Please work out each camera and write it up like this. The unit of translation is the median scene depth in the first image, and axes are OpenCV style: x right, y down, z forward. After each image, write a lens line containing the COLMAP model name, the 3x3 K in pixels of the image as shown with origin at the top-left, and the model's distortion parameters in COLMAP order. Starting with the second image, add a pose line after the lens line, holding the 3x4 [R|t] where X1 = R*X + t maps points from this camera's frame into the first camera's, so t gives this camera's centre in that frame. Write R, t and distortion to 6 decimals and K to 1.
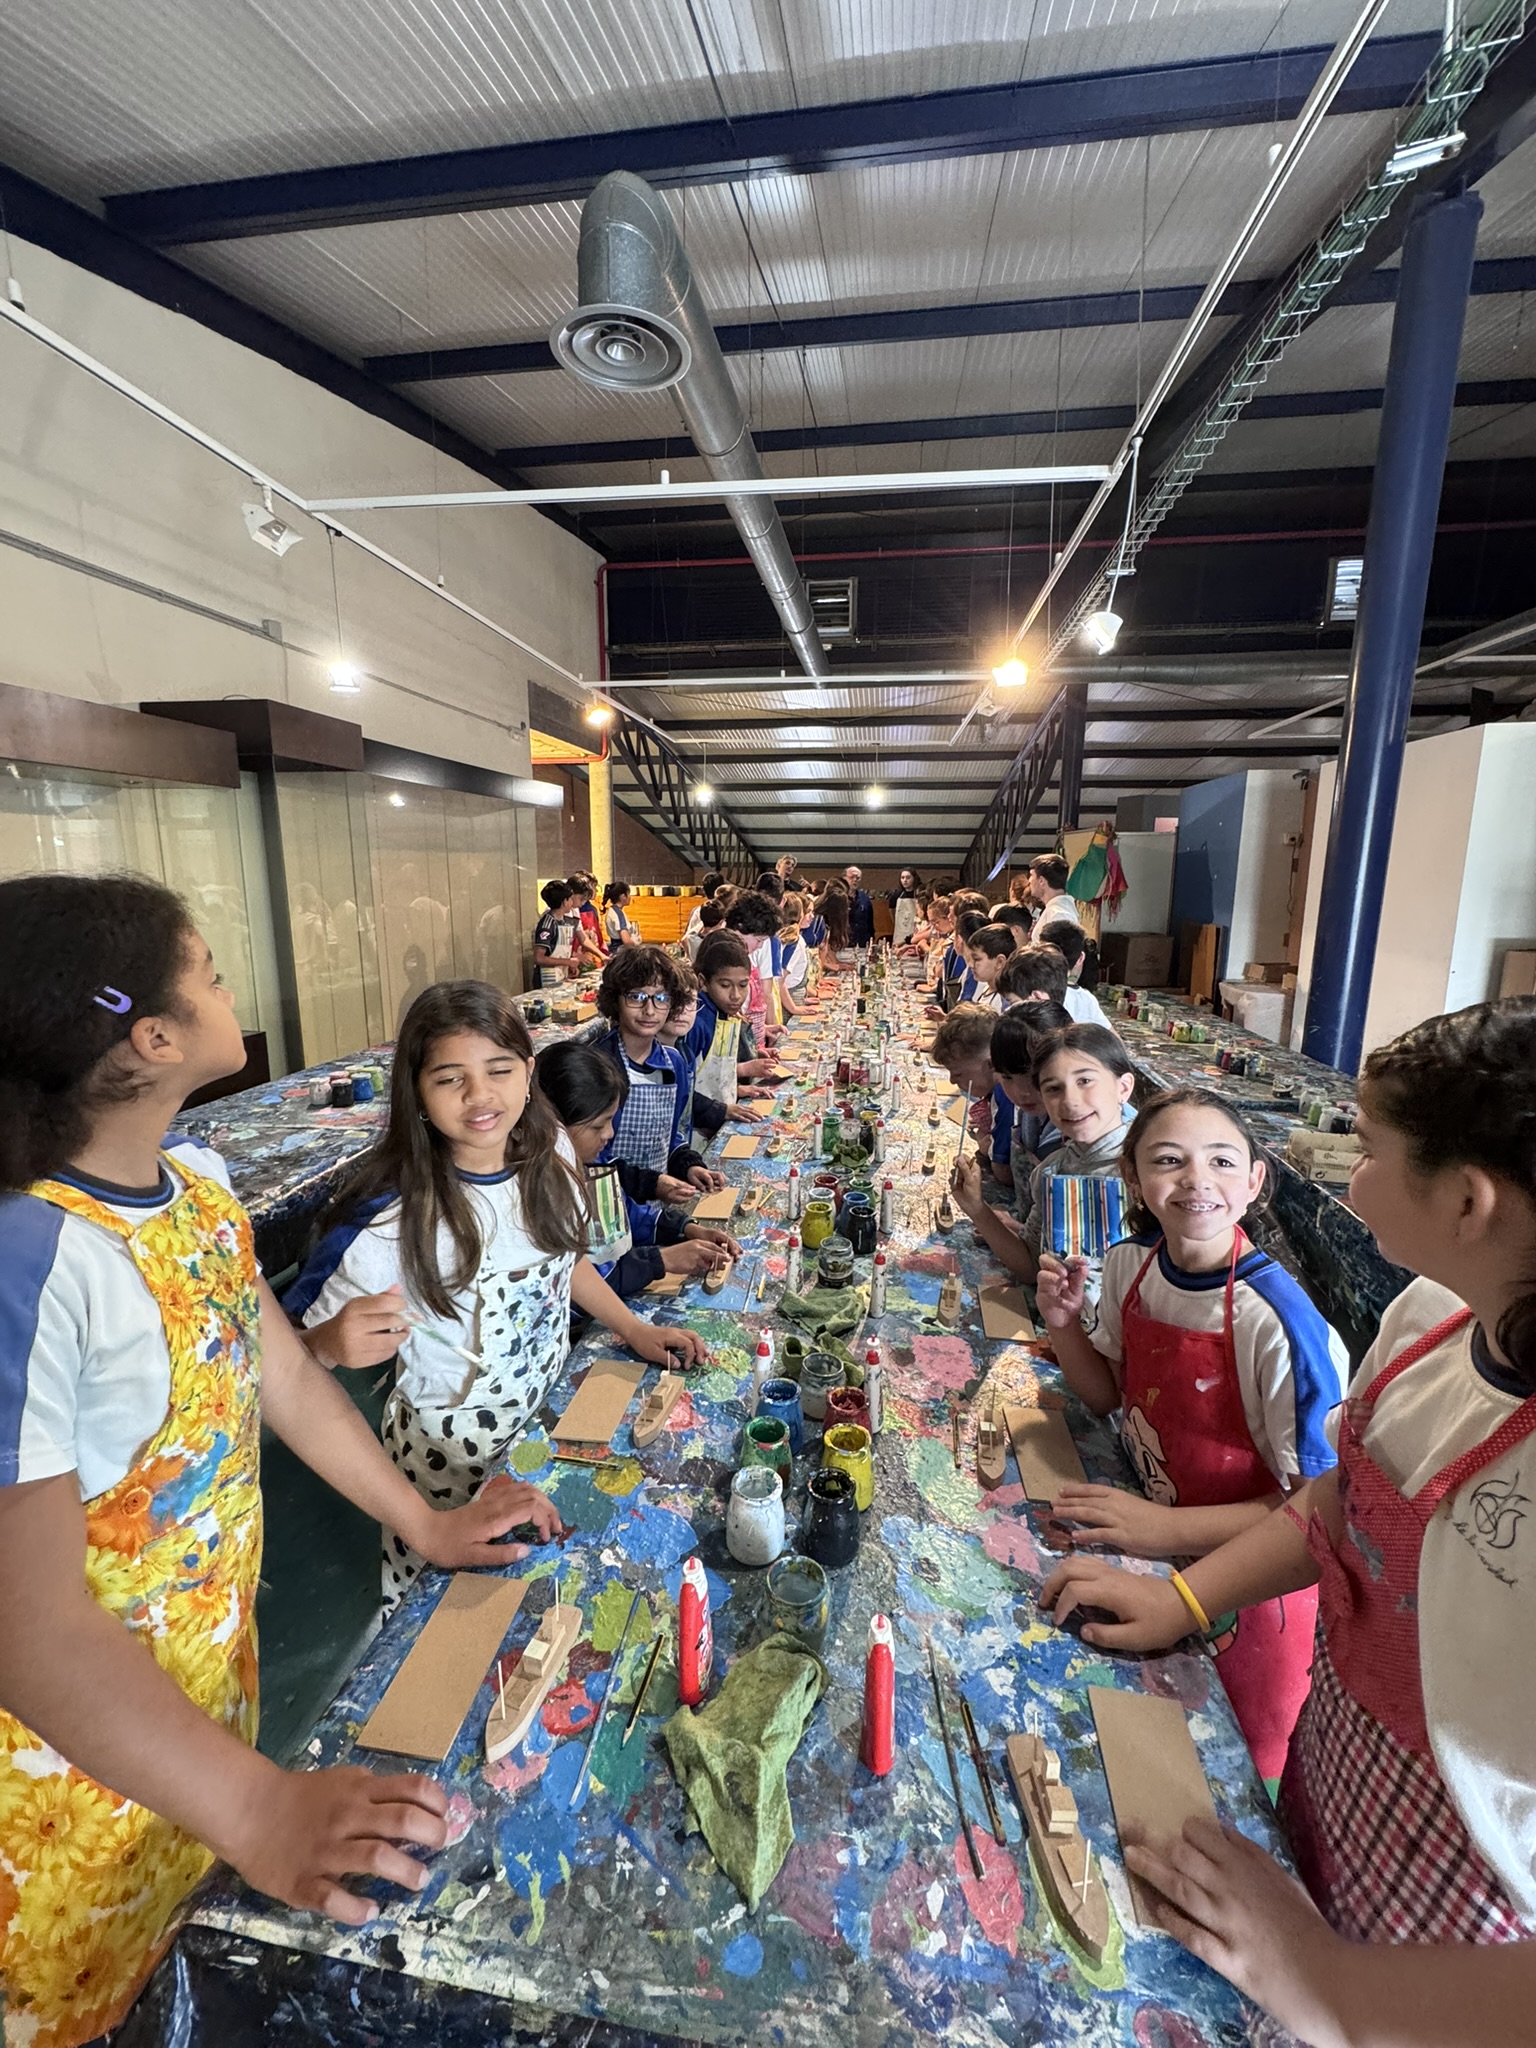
lens RADIAL K [[823.6, 0, 775.2], [0, 823.6, 1021.2], [0, 0, 1]] dist [0.000859, 0.000457]
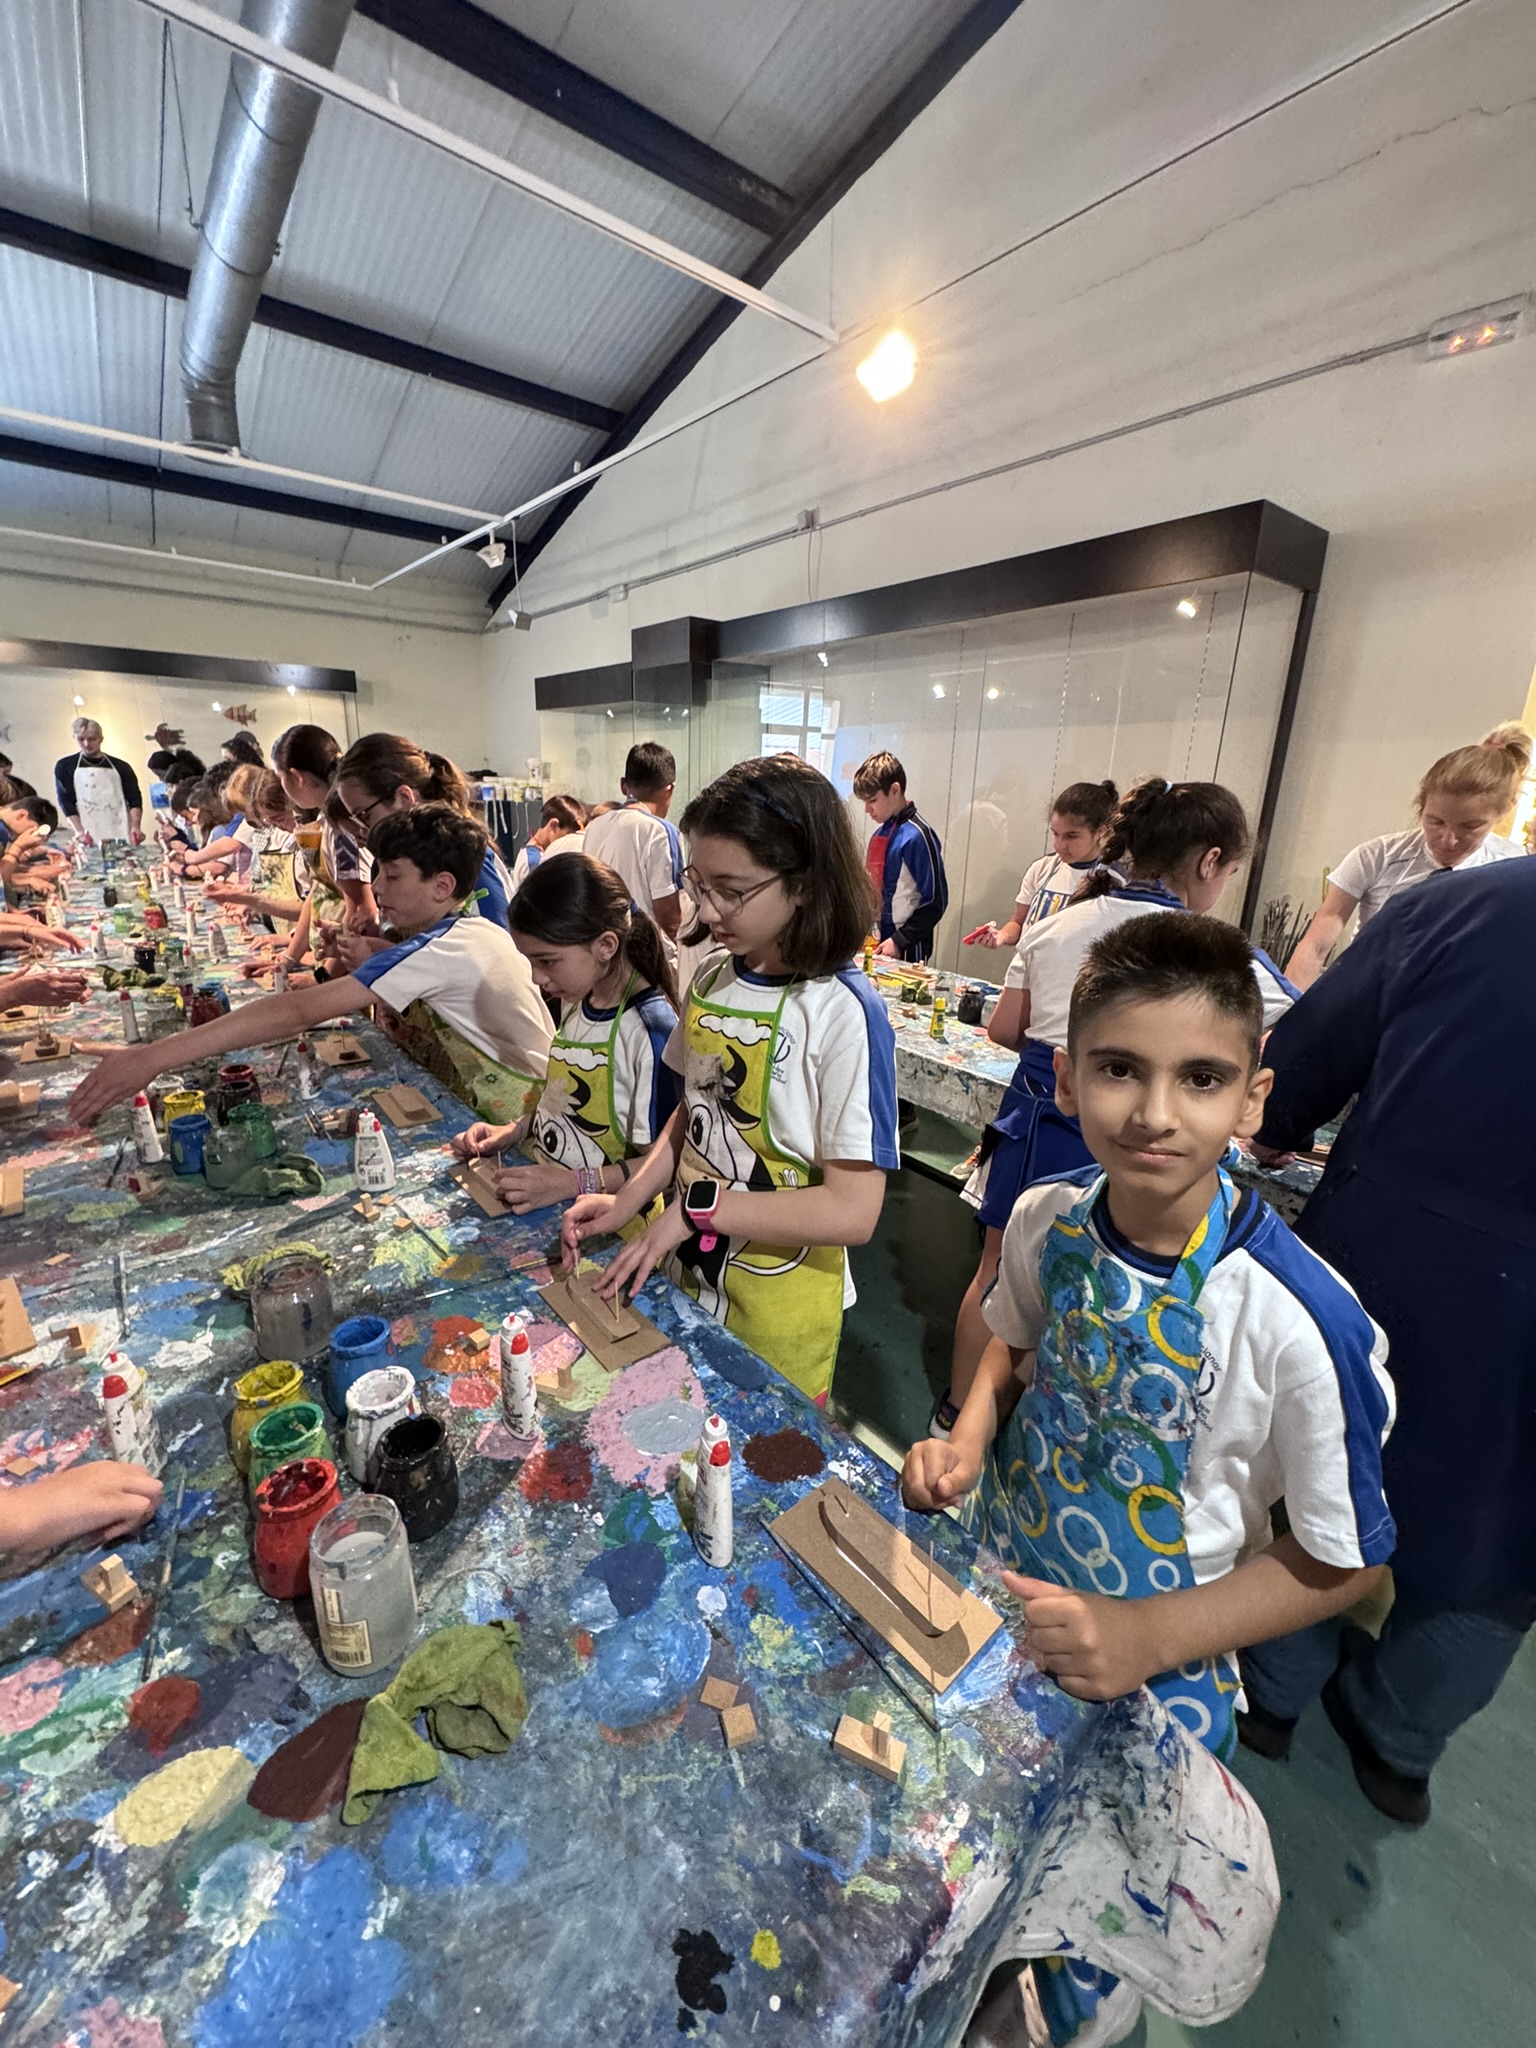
lens RADIAL K [[812.6, 0, 772.6], [0, 812.6, 1025.4], [0, 0, 1]] dist [-0.001266, -0.000455]
pose [[-0.679458, 0.175765, -0.712351, 0.346245], [-0.170869, 0.906283, 0.386595, -0.406914], [0.713541, 0.384394, -0.585748, 2.532663]]
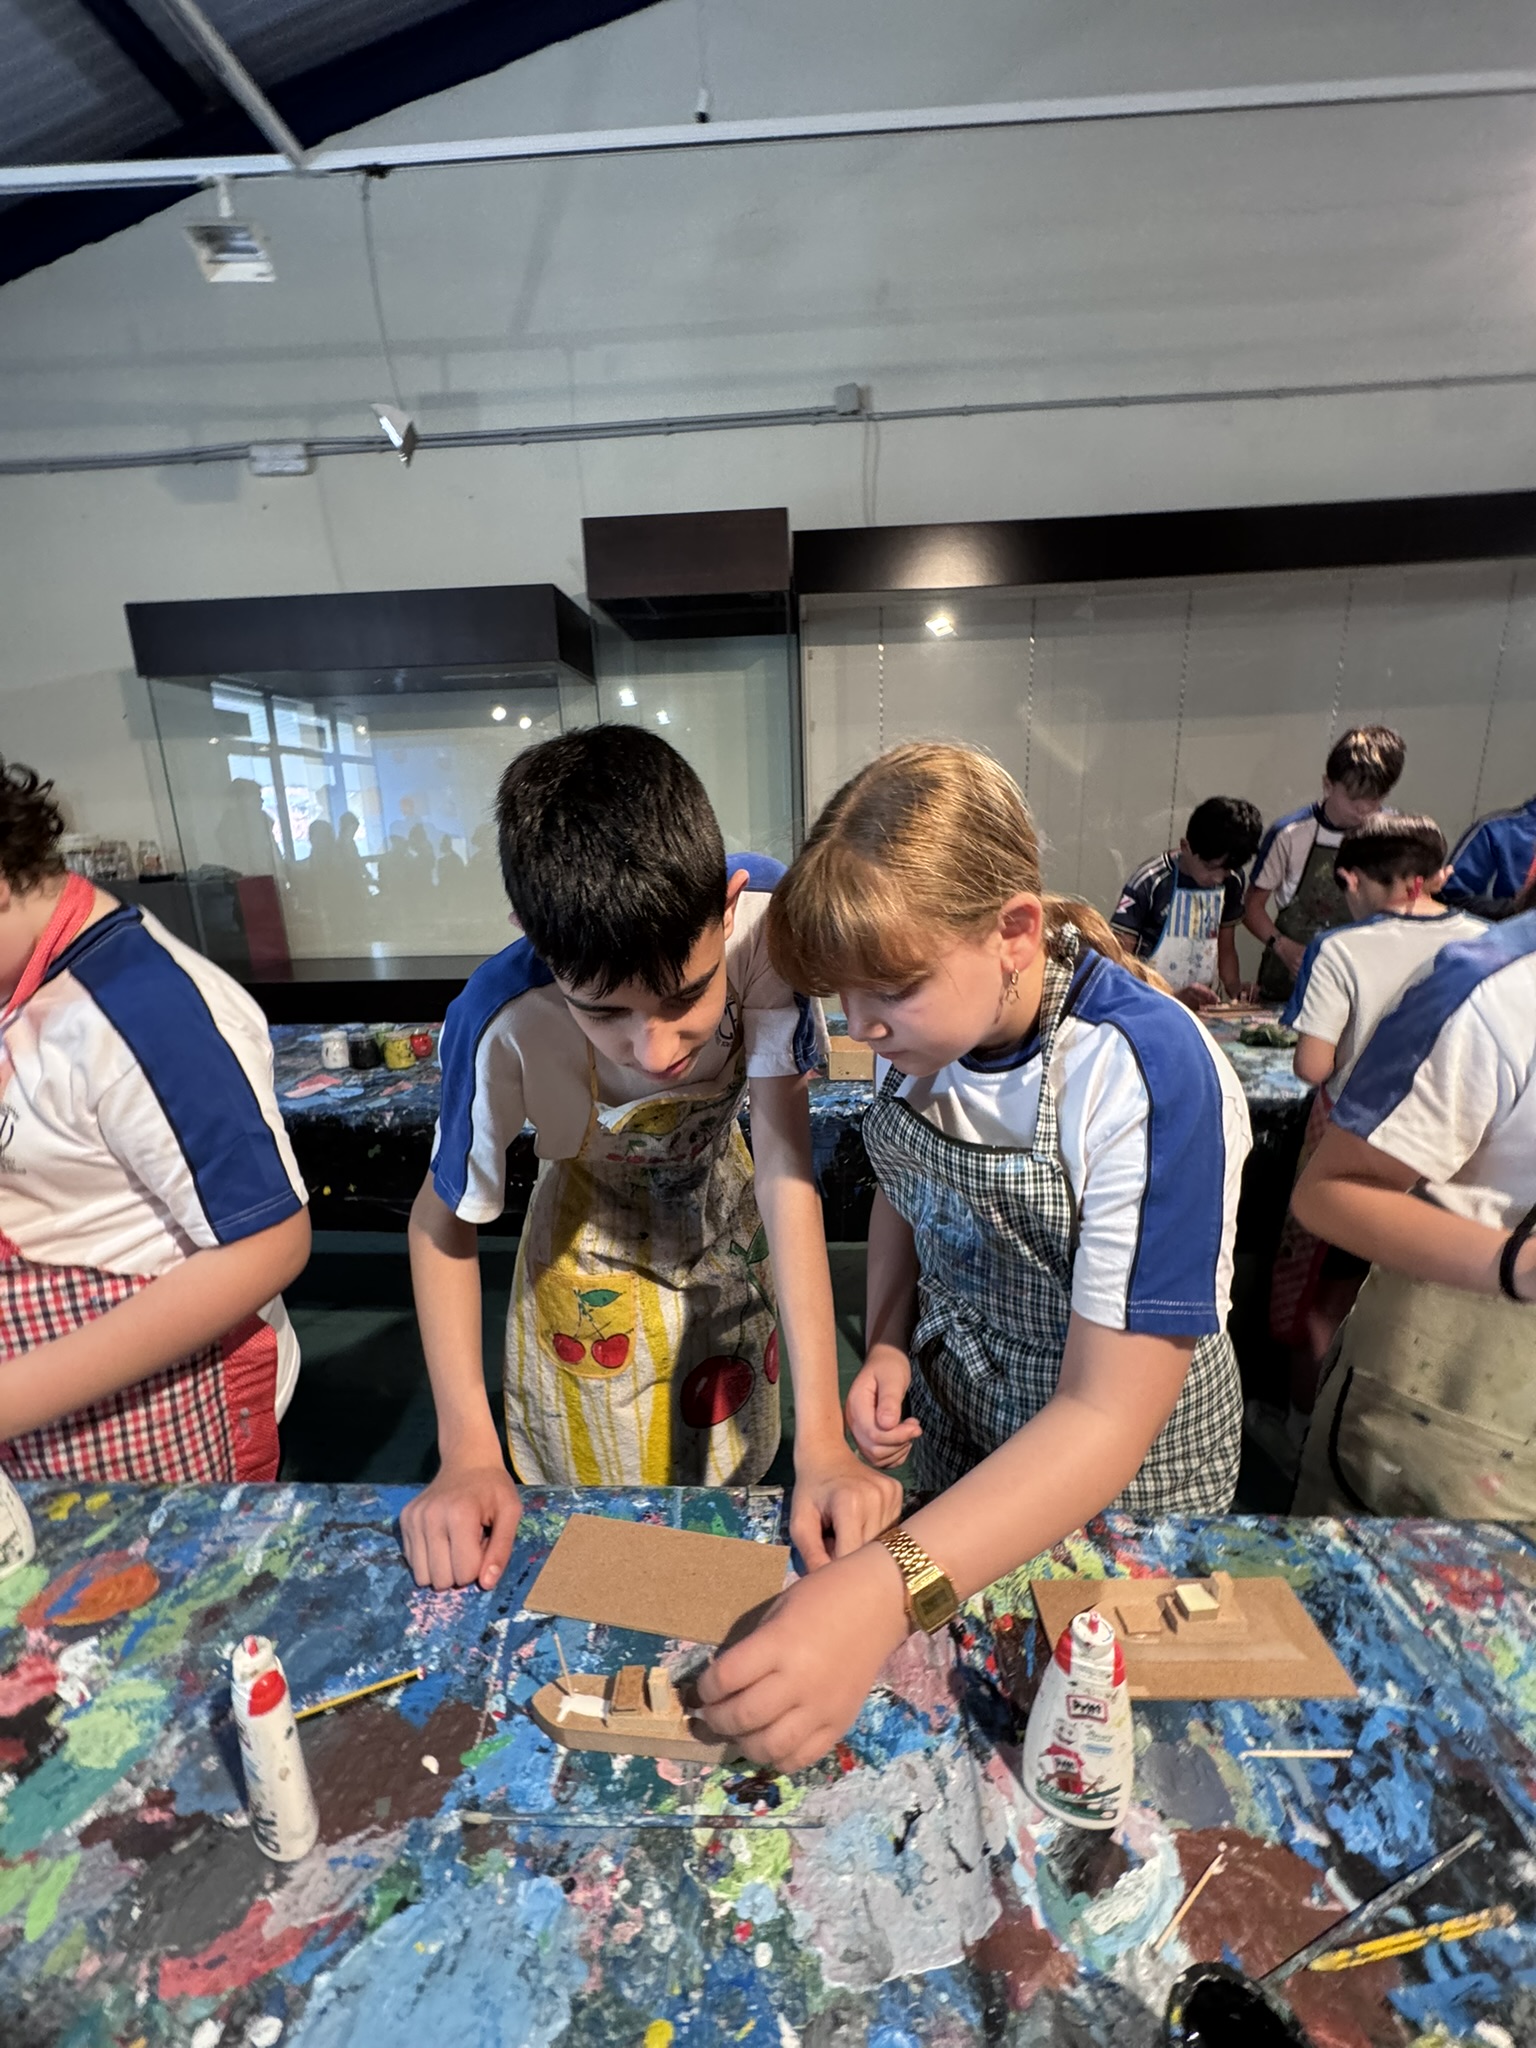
lens RADIAL K [[824.5, 0, 768.0], [0, 824.5, 1024.0], [0, 0, 1]] dist [0.000060, 0.000183]
pose [[0.087365, 0.229725, -0.969327, 0.206836], [-0.145192, 0.965593, 0.215754, -0.171126], [0.985539, 0.121889, 0.117713, 1.286520]]
